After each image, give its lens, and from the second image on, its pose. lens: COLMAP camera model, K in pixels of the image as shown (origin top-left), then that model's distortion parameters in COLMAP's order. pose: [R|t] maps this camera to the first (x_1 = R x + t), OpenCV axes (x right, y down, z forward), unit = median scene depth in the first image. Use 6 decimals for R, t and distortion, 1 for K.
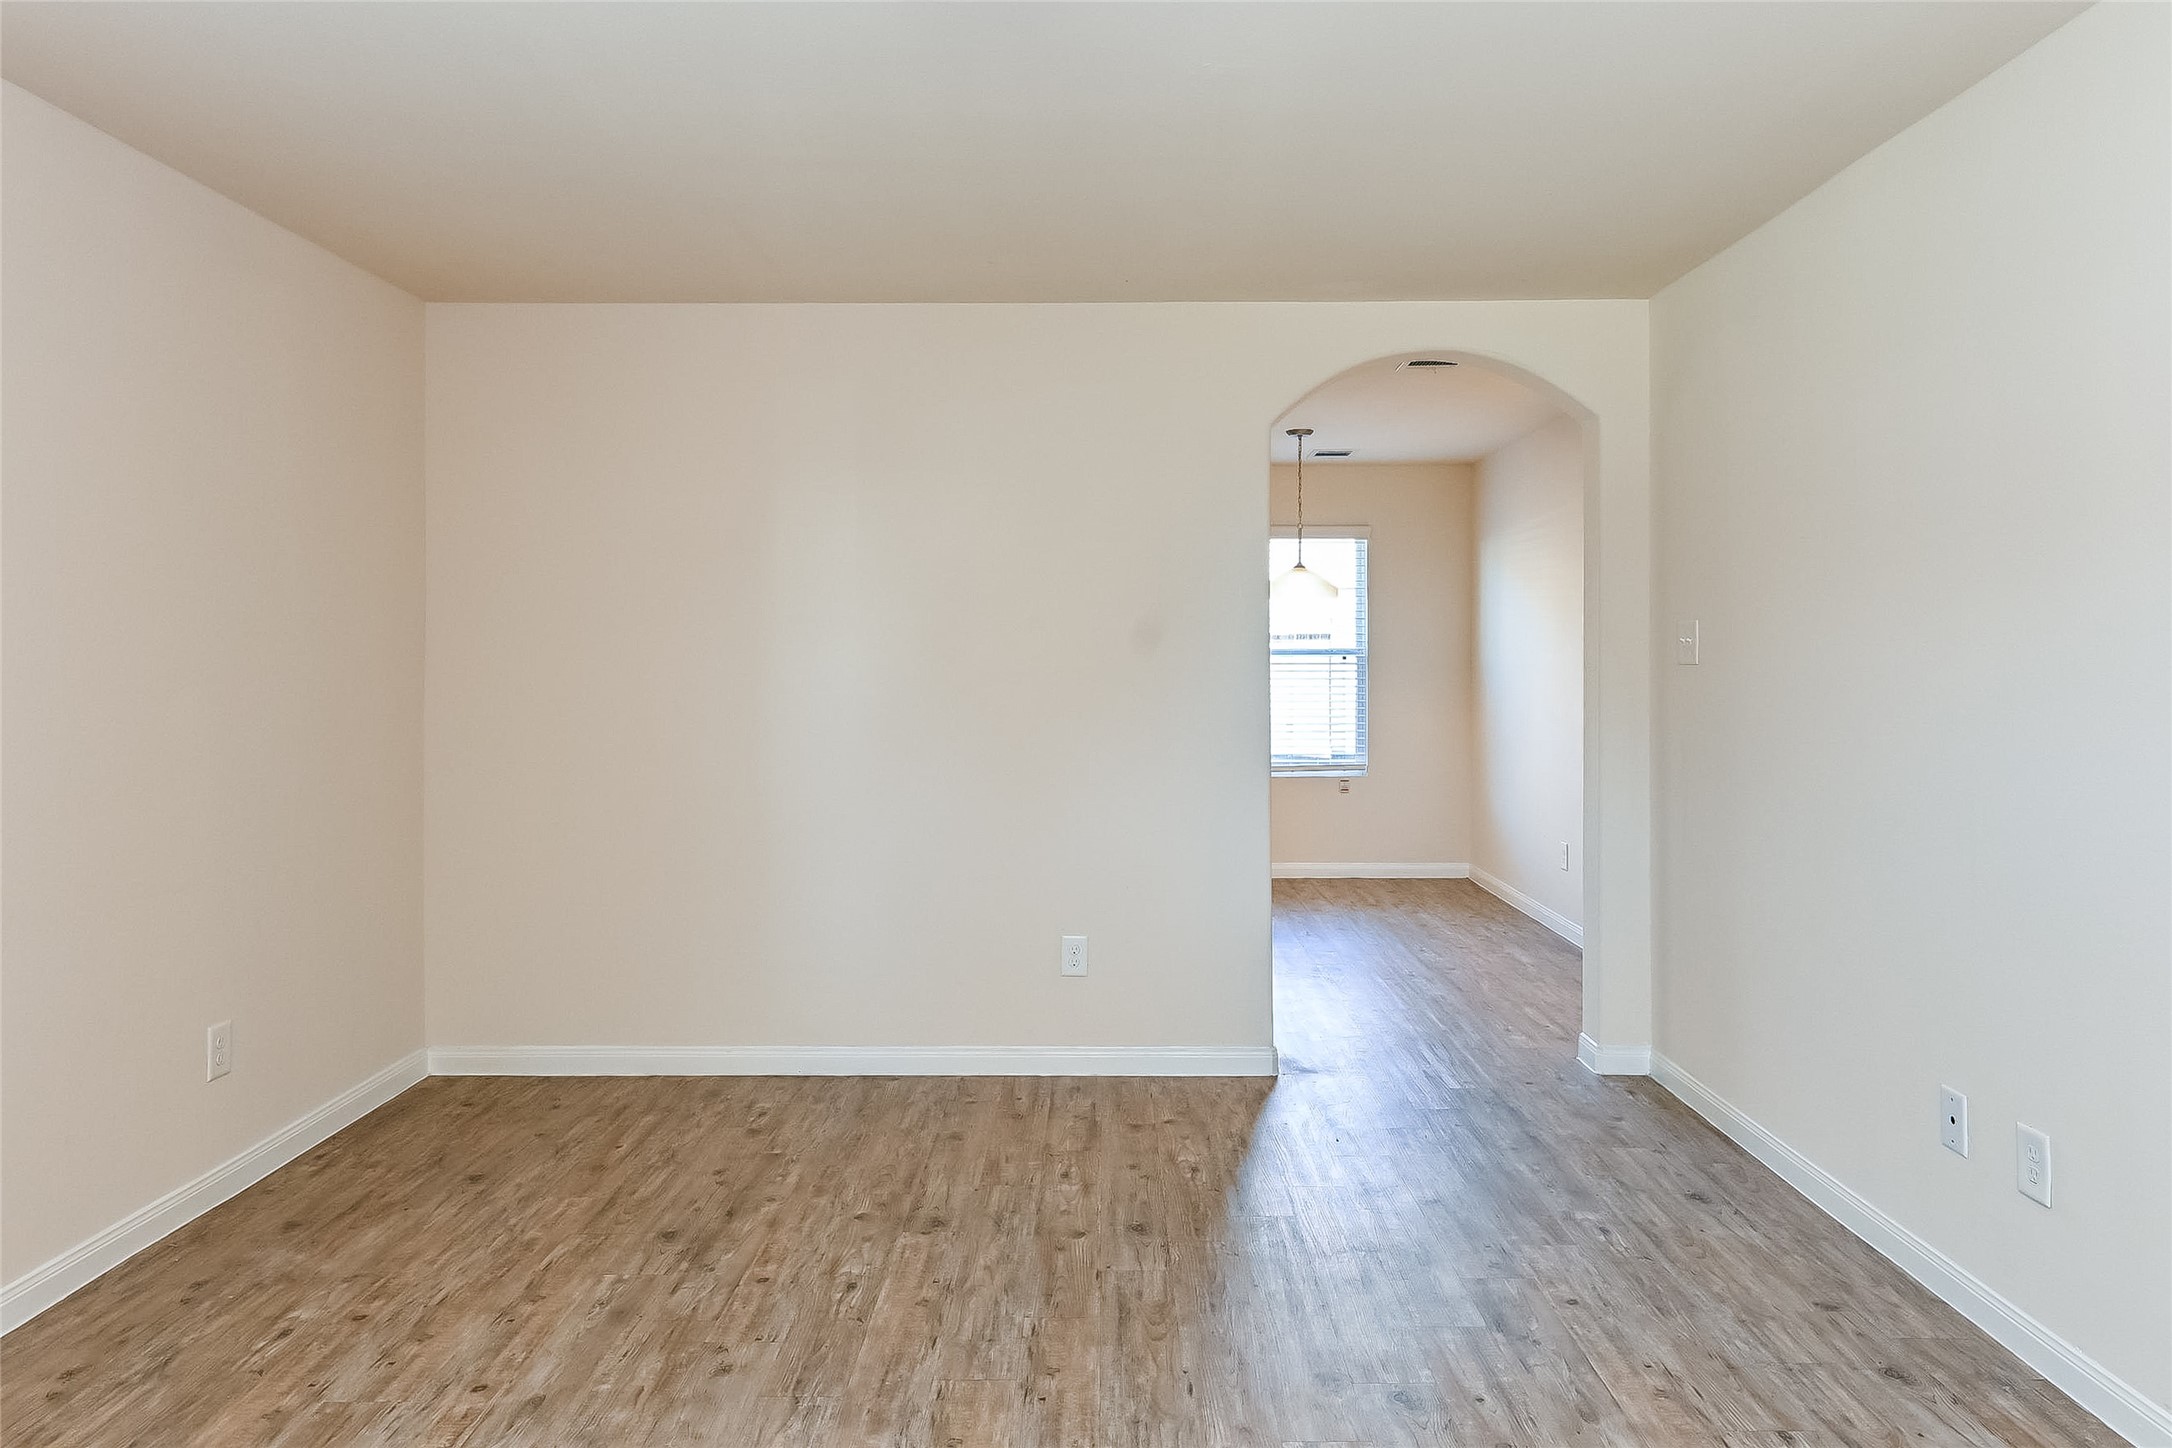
lens RADIAL K [[1346.2, 0, 1083.8], [0, 1346.2, 718.4], [0, 0, 1]] dist [0.003611, 0.003264]
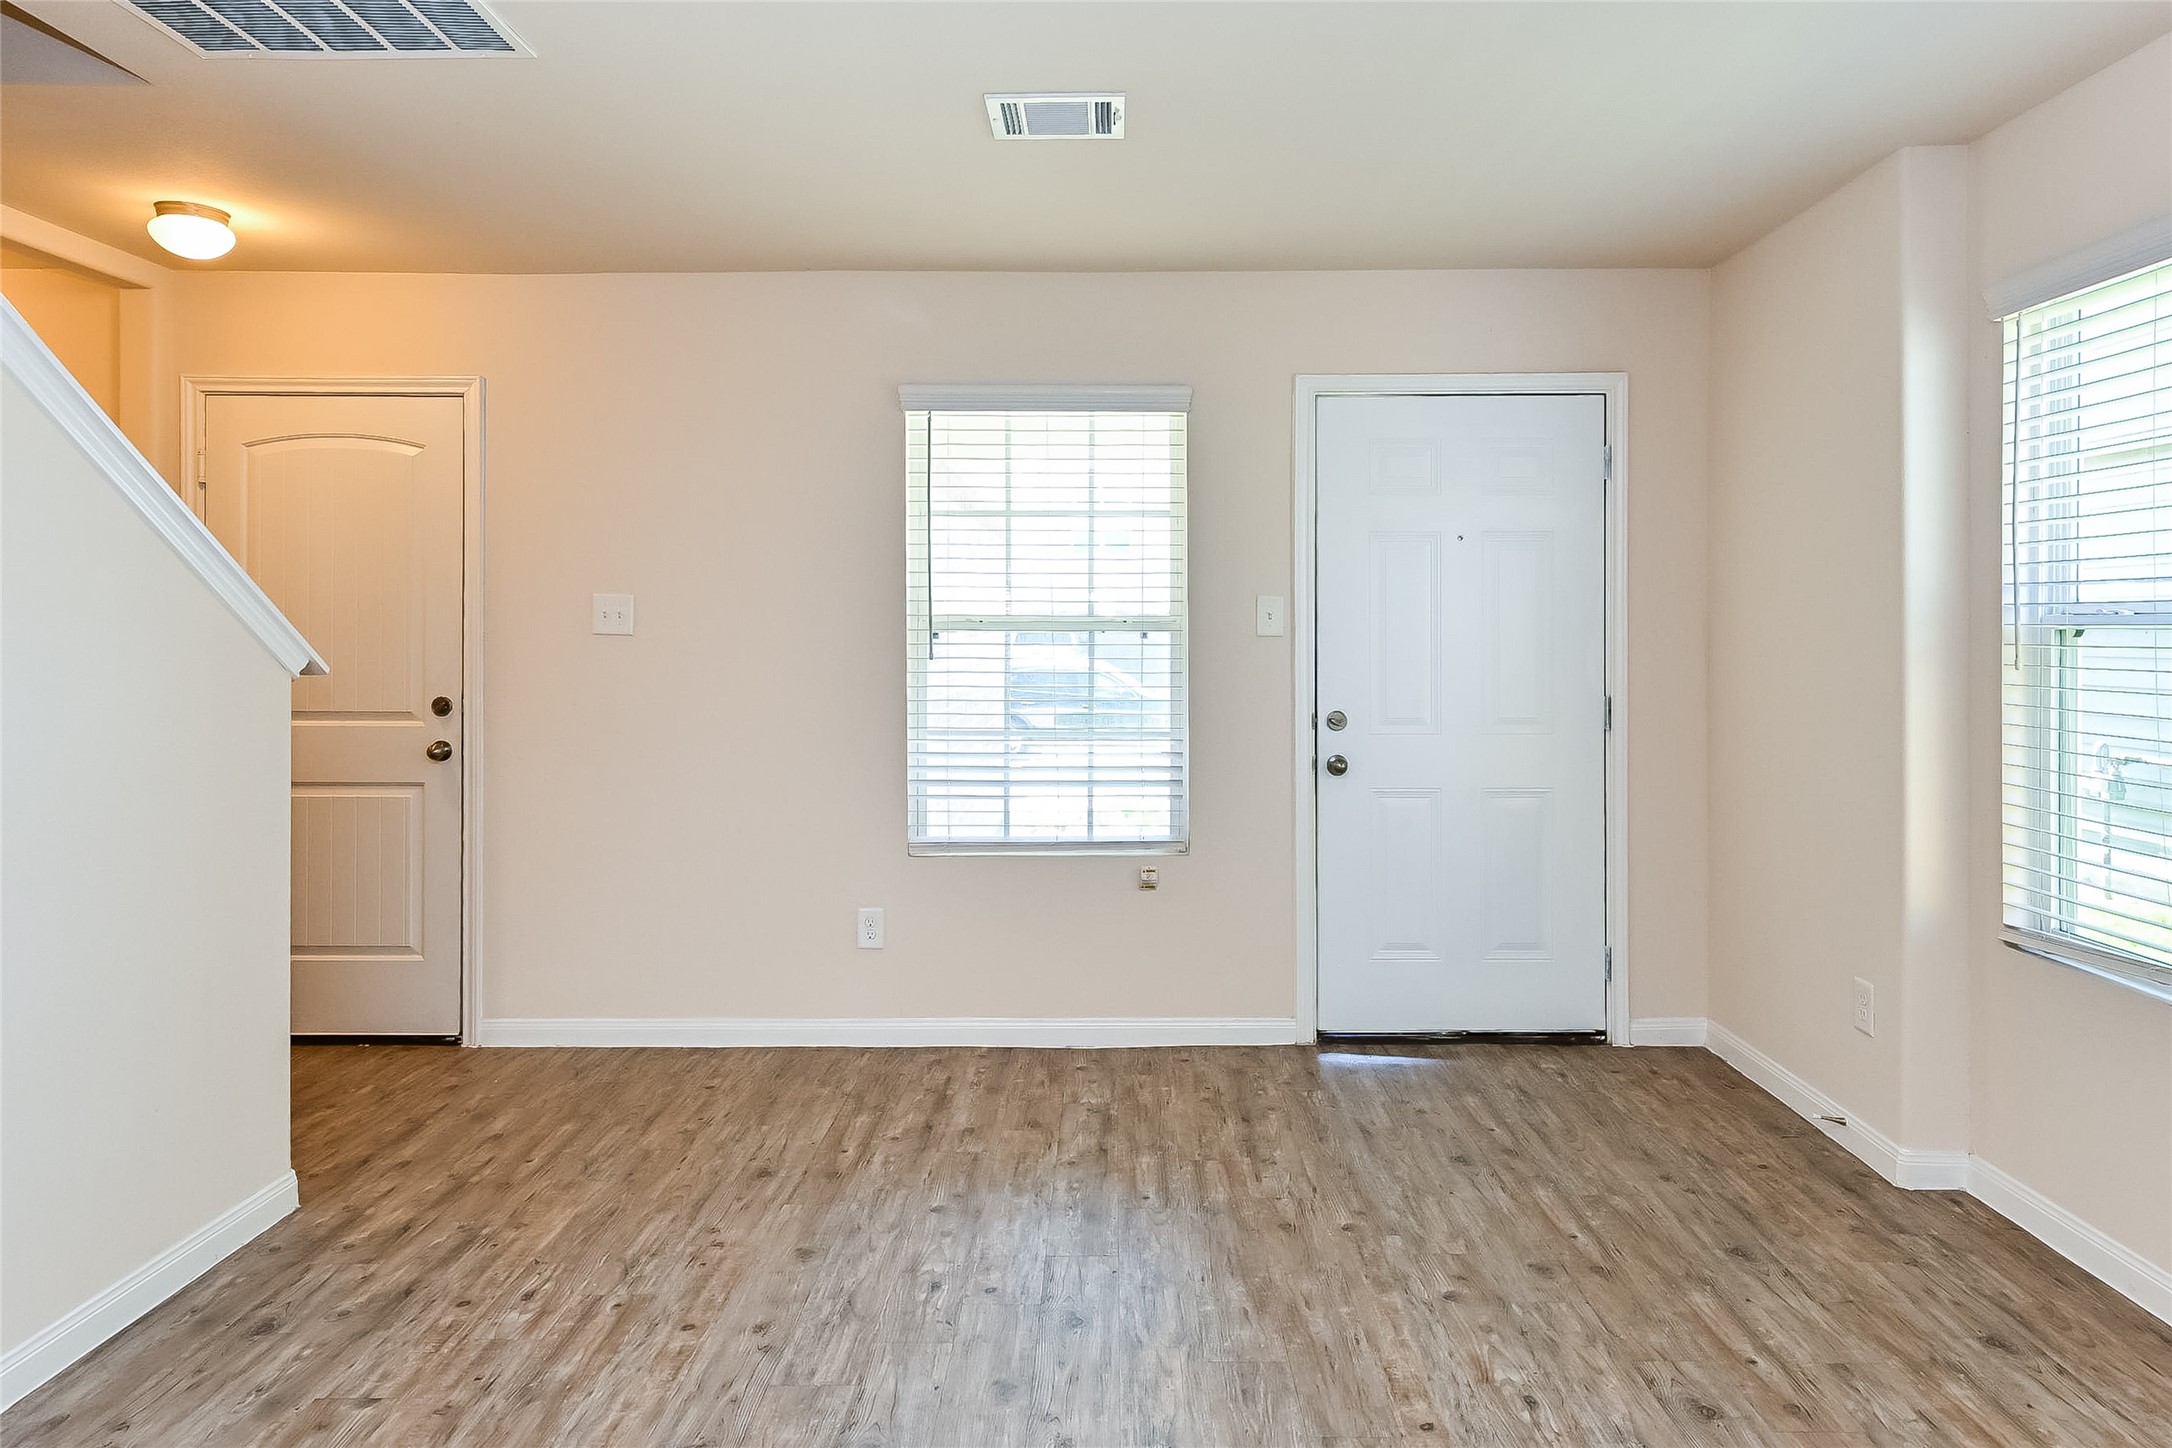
lens RADIAL K [[1346.2, 0, 1134.4], [0, 1346.2, 664.7], [0, 0, 1]] dist [0.003611, 0.003264]
pose [[-0.999670, 0.007458, -0.024582, -0.622364], [0.005803, 0.997755, 0.066717, -0.066845], [0.025025, 0.066552, -0.997469, 1.629020]]
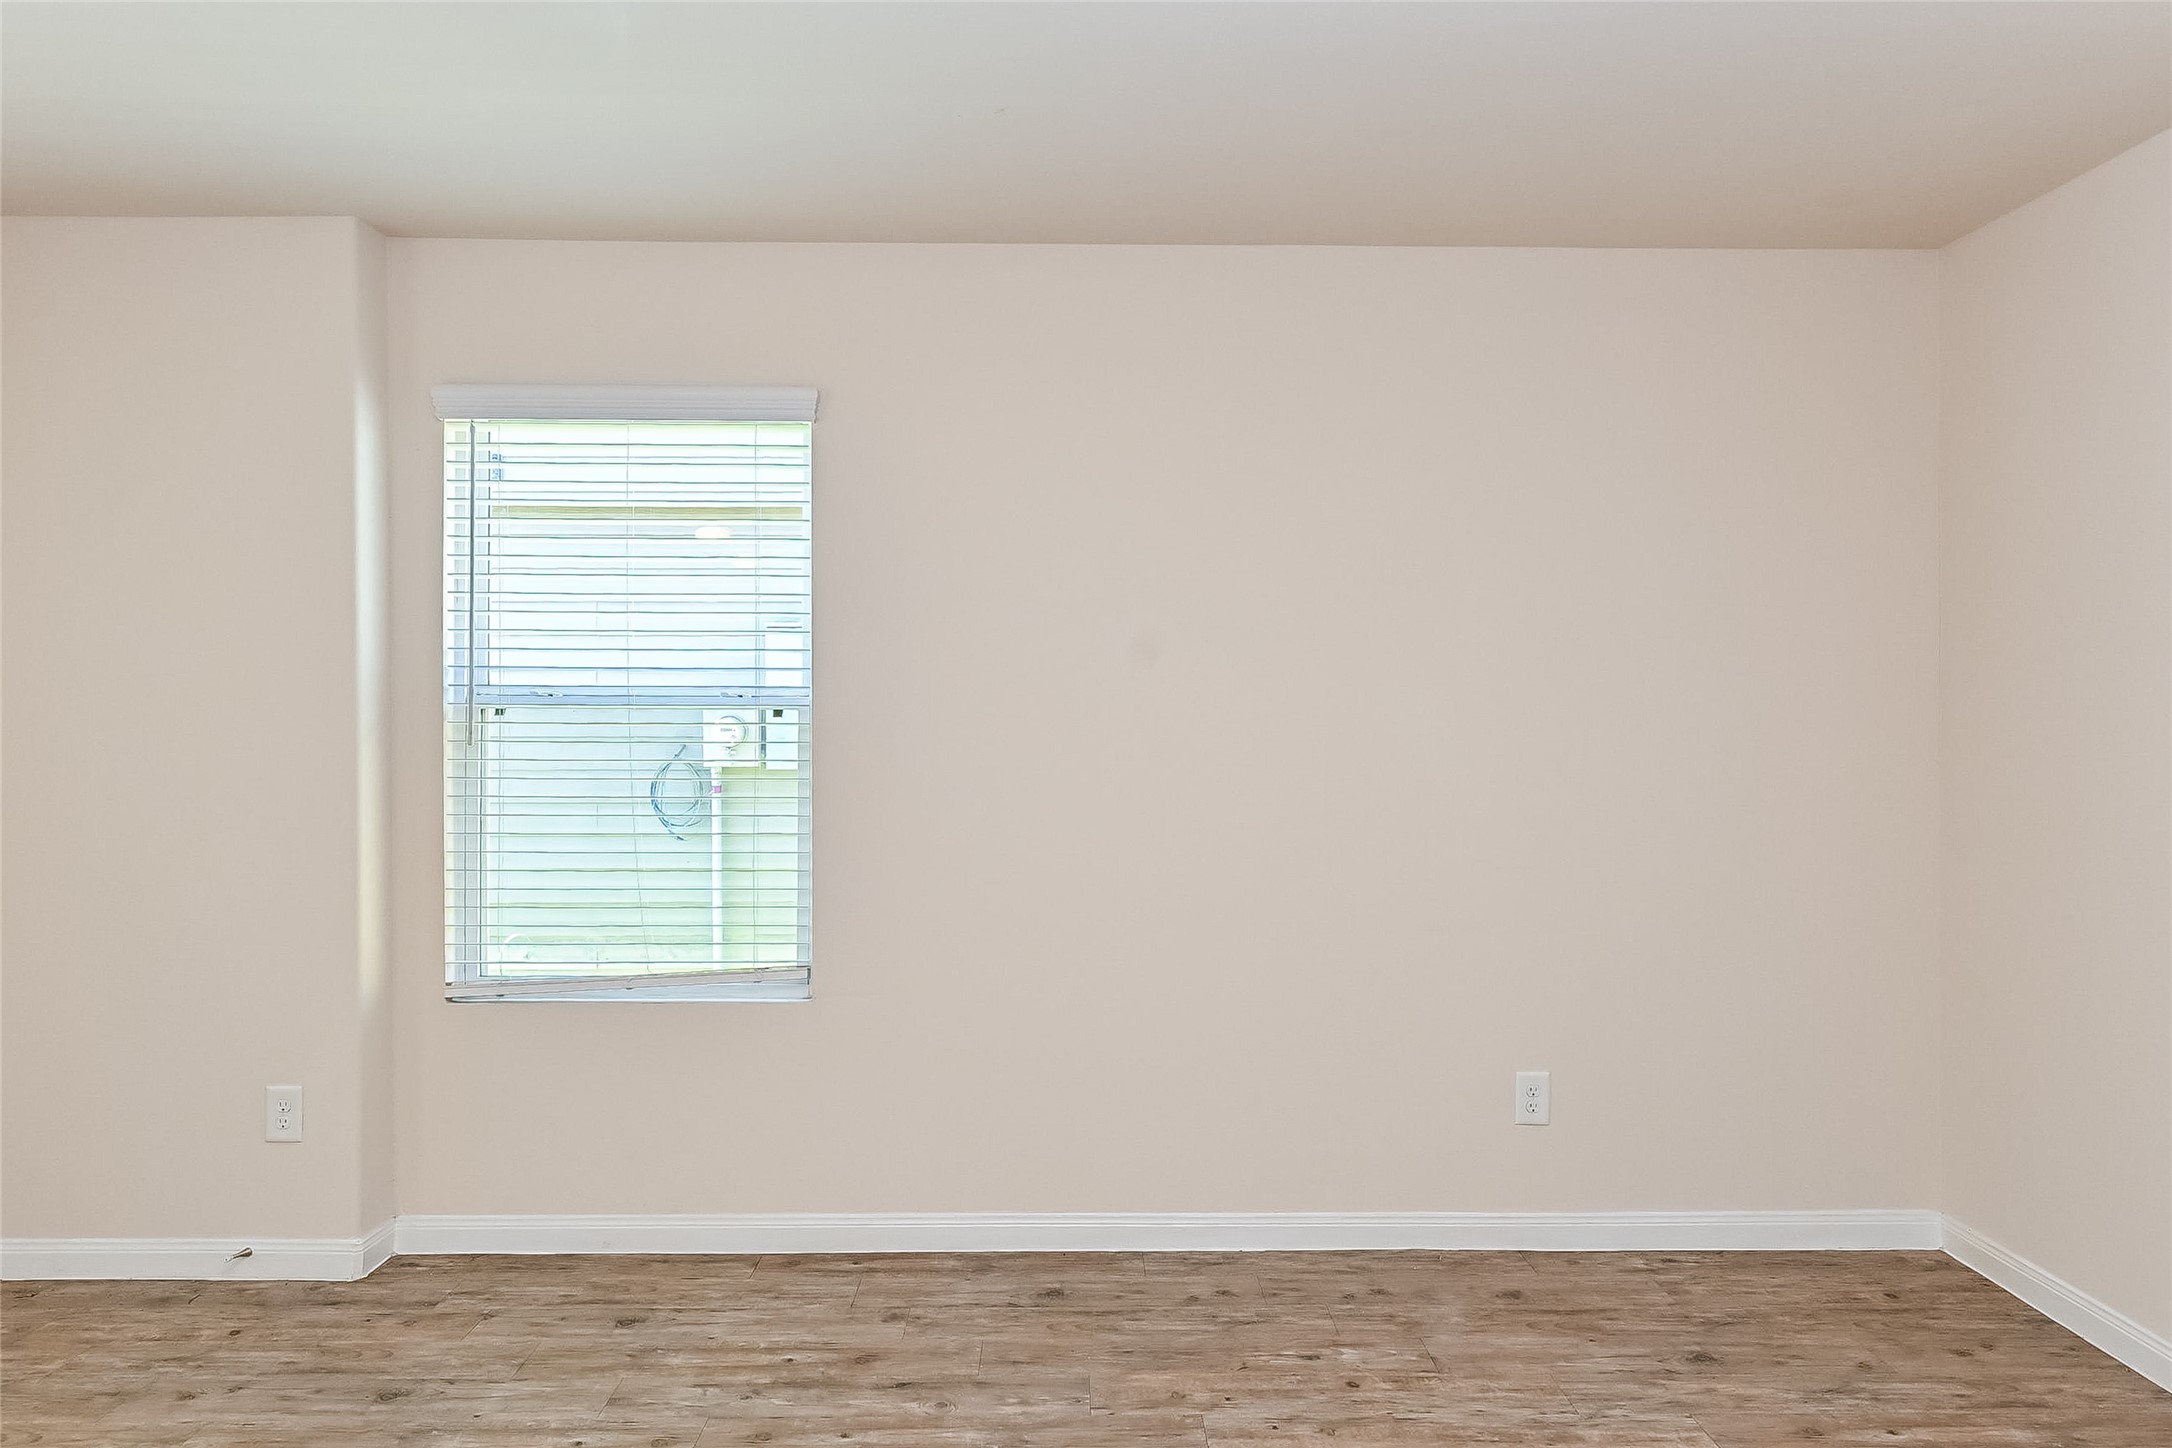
lens RADIAL K [[1340.4, 0, 1089.5], [0, 1340.4, 712.3], [0, 0, 1]] dist [0.005460, -0.000281]
pose [[0.038548, 0.007045, -0.999232, 0.292332], [-0.047529, 0.998856, 0.005209, -0.027366], [0.998126, 0.047291, 0.038839, 0.511263]]
